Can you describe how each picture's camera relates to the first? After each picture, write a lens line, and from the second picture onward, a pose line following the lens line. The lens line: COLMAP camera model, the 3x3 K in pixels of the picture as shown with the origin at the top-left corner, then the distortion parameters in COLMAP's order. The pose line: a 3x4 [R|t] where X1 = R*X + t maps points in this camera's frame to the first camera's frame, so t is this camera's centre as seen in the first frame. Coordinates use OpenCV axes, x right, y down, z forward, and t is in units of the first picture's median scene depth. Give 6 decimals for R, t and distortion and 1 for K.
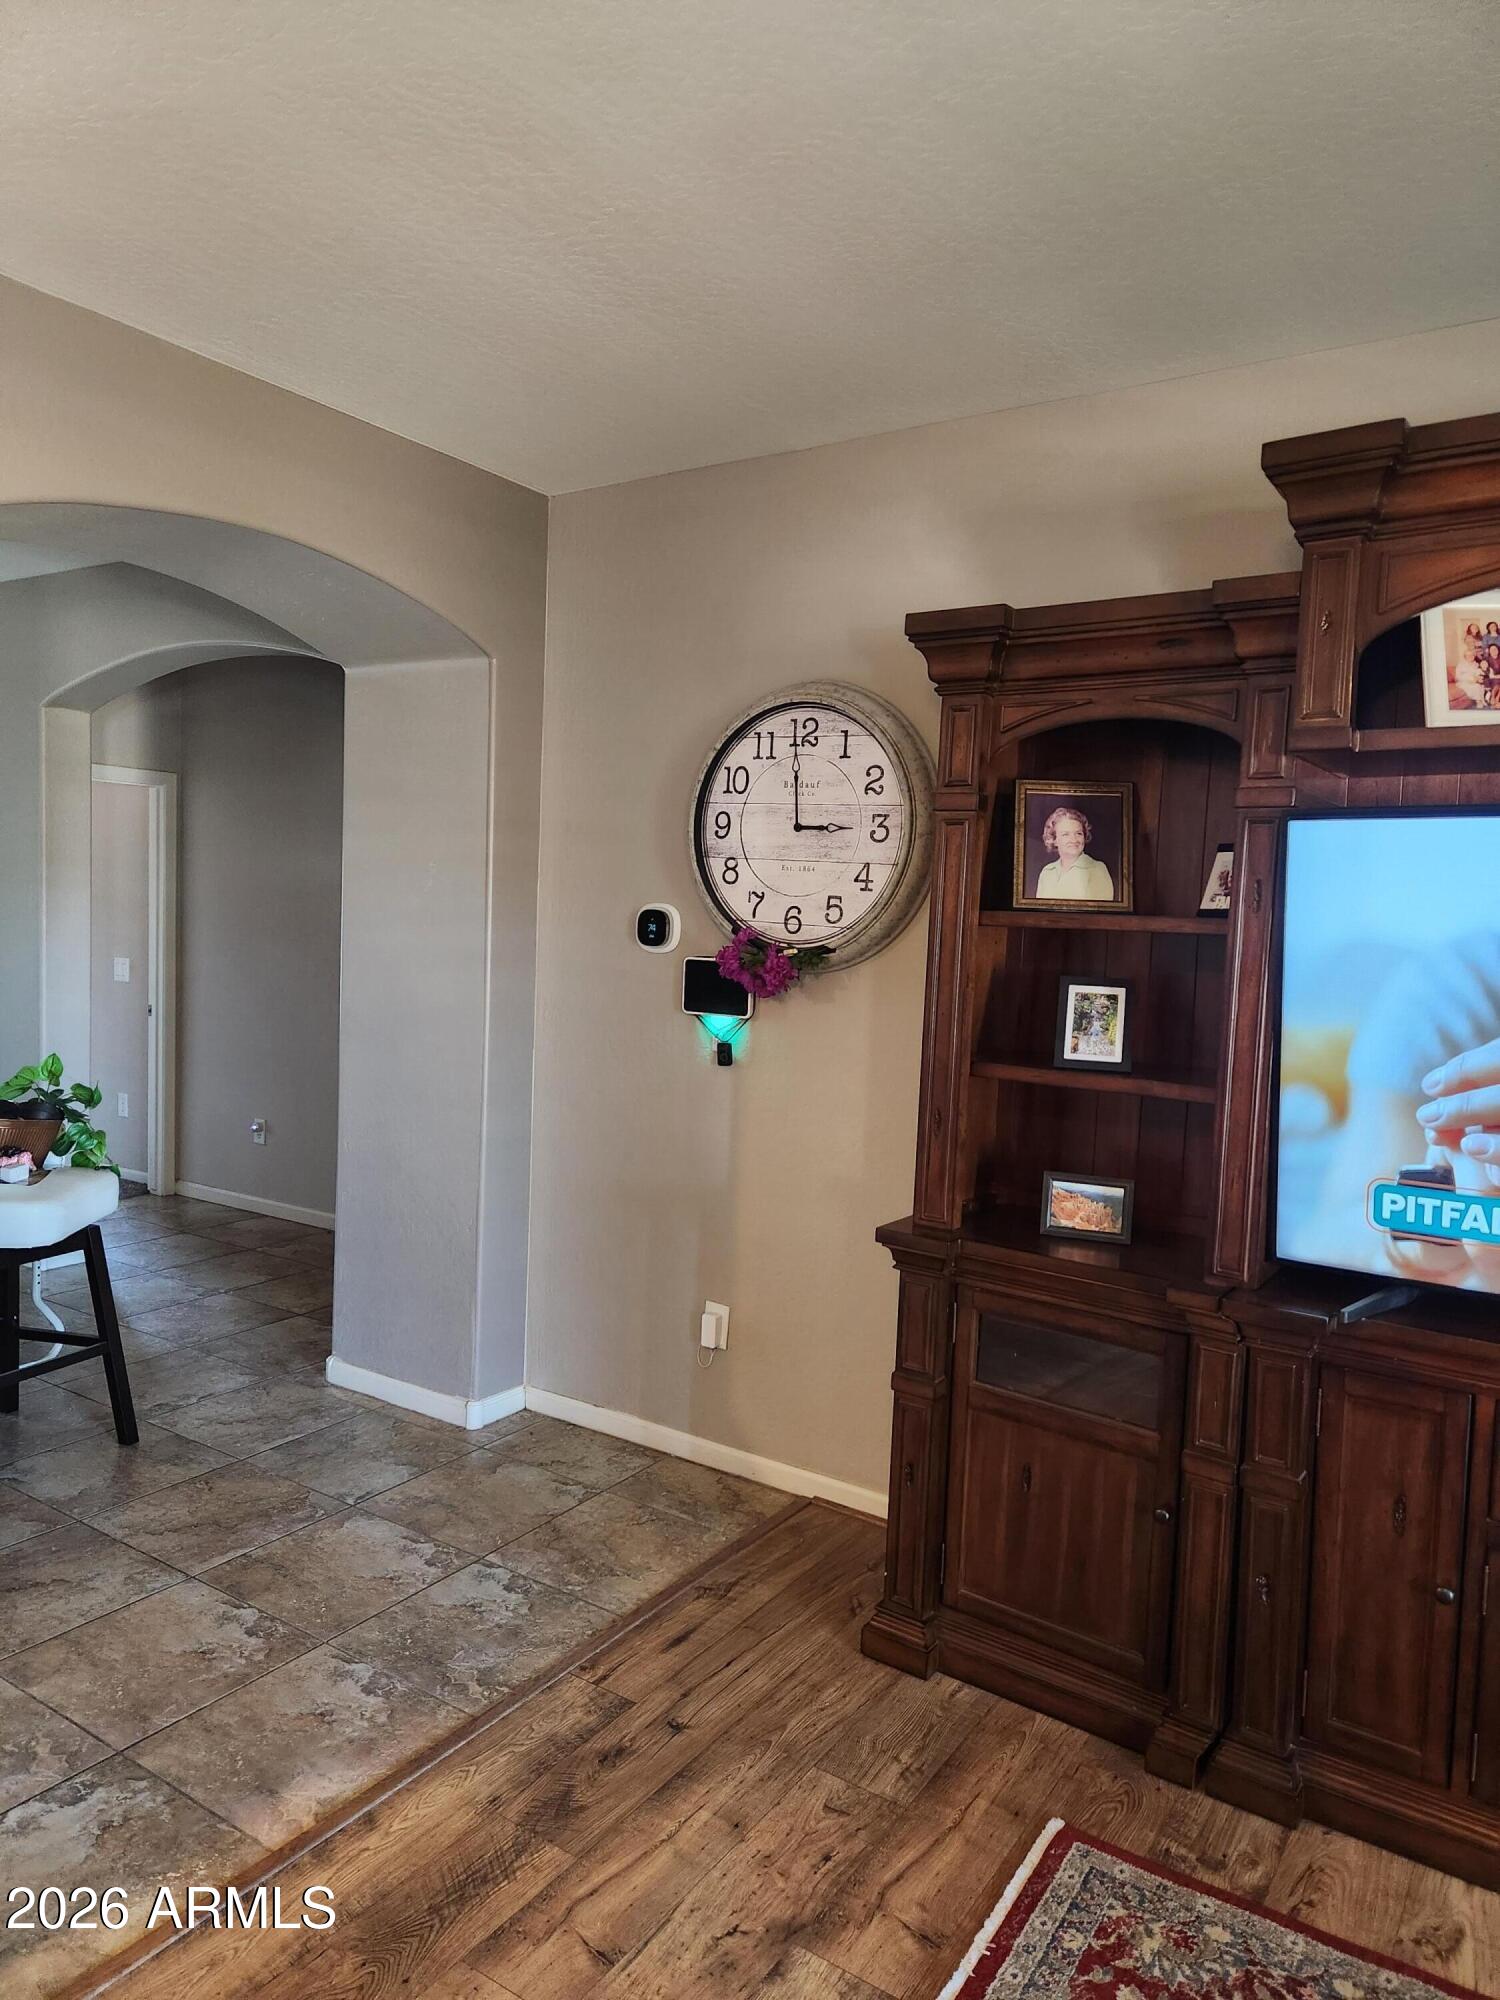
lens RADIAL K [[1333.5, 0, 741.7], [0, 1333.5, 1002.1], [0, 0, 1]] dist [0.075384, -0.061742]
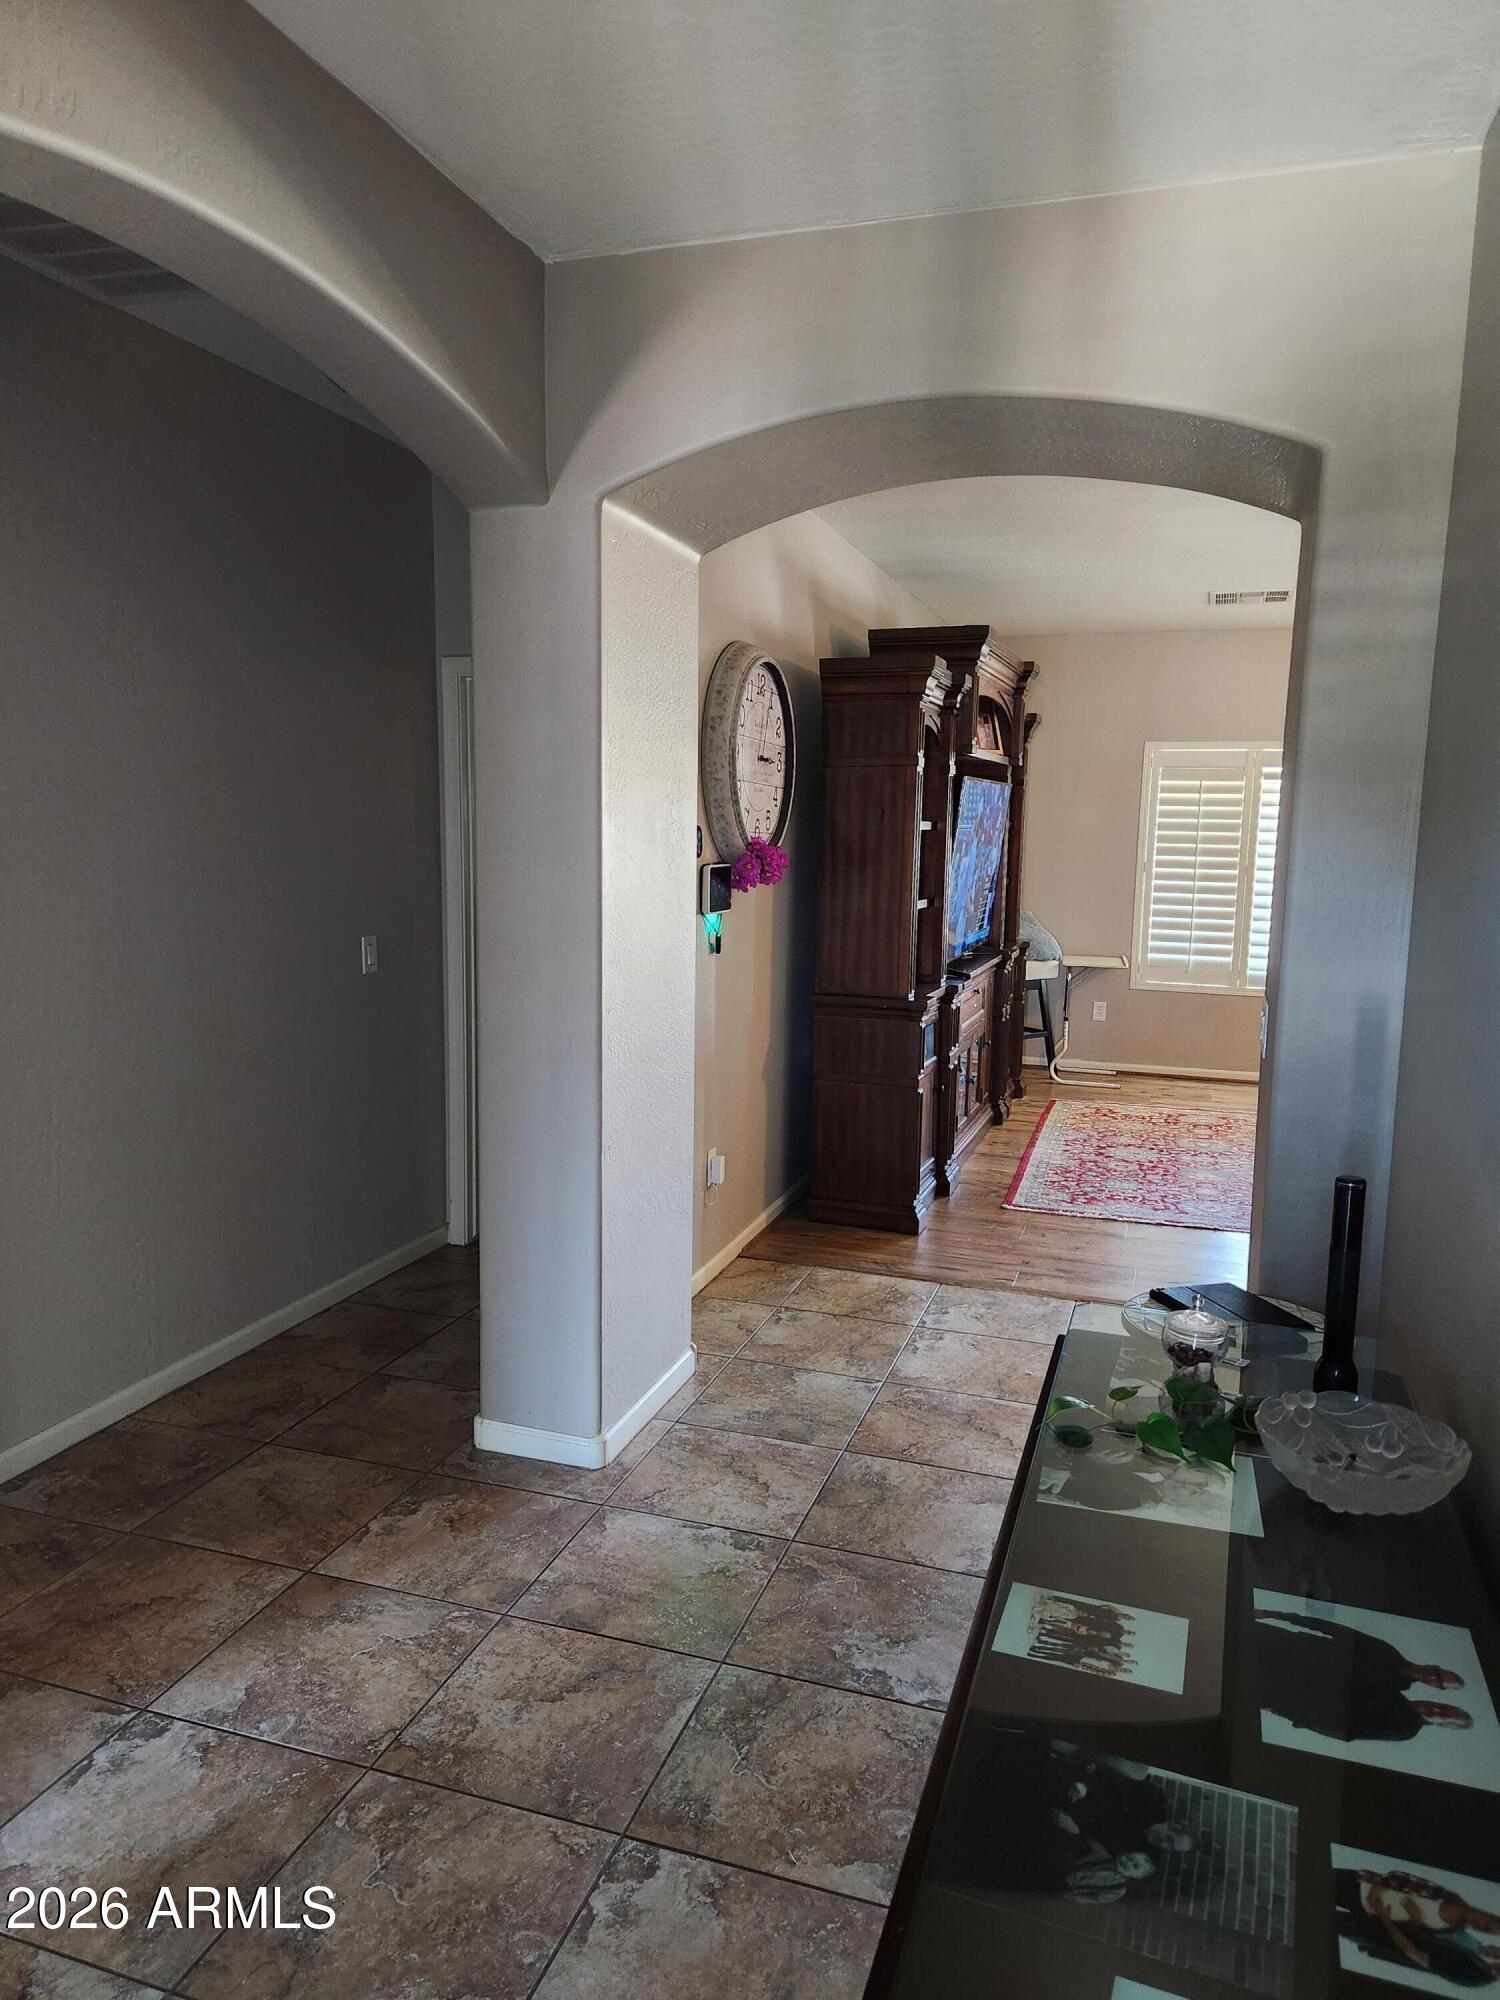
lens RADIAL K [[1333.5, 0, 755.1], [0, 1333.5, 1001.6], [0, 0, 1]] dist [0.075384, -0.061742]
pose [[-0.260170, -0.169880, 0.950501, -1.568656], [0.040811, 0.981587, 0.186606, -0.178456], [-0.964700, 0.087340, -0.248447, 1.689025]]
